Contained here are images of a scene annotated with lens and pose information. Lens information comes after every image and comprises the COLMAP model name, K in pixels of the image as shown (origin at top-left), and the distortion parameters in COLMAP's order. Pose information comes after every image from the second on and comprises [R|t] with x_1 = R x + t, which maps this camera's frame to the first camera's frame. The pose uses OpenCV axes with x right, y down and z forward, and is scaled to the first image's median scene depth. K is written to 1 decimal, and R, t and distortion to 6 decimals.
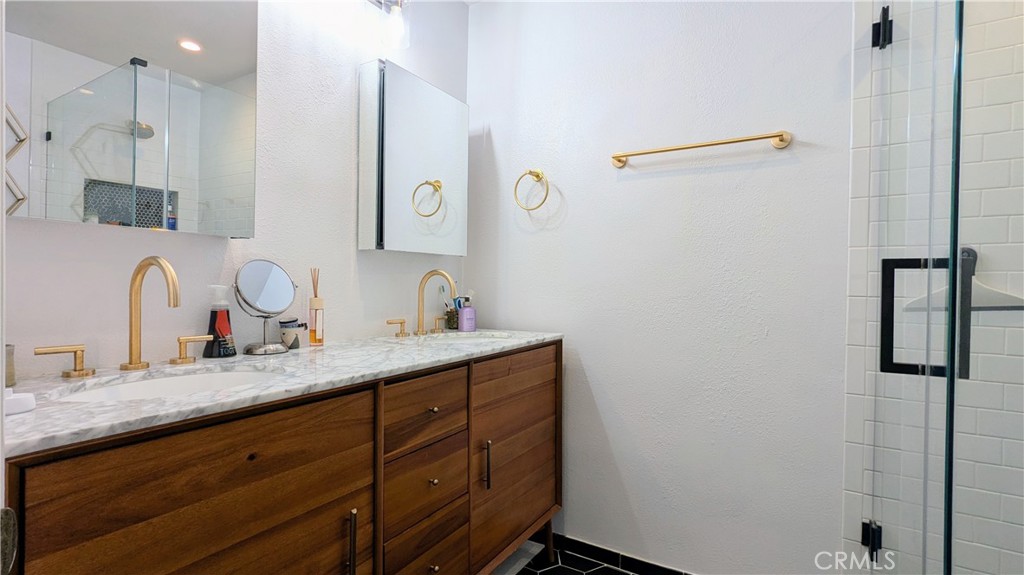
lens RADIAL K [[478.7, 0, 510.9], [0, 478.7, 290.1], [0, 0, 1]] dist [-0.001992, 0.000351]
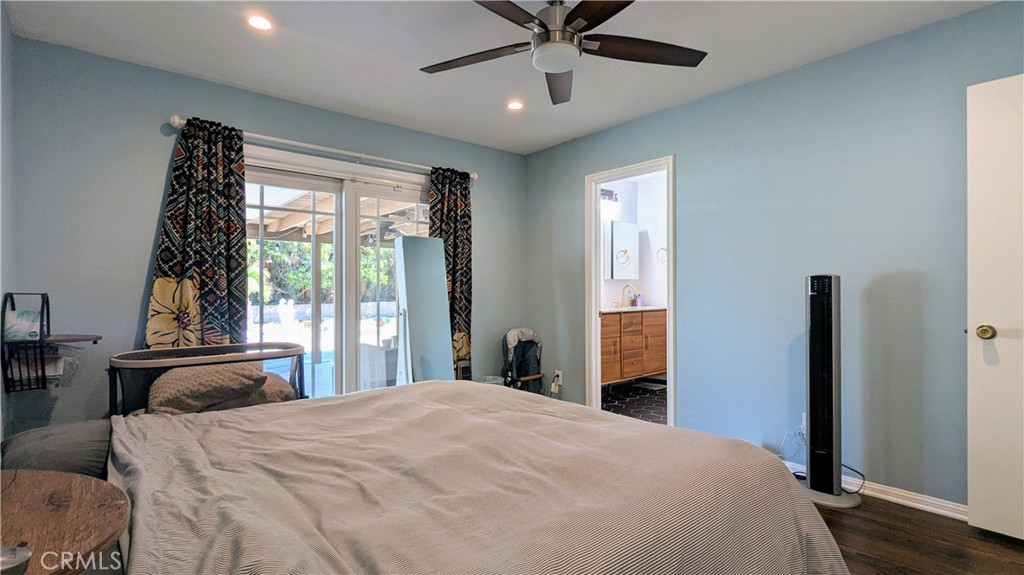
lens RADIAL K [[478.7, 0, 510.9], [0, 478.7, 290.1], [0, 0, 1]] dist [-0.001992, 0.000351]
pose [[0.948630, -0.014977, -0.316034, 0.110403], [0.009887, 0.999794, -0.017702, 0.044474], [0.316234, 0.013668, 0.948583, -2.594591]]
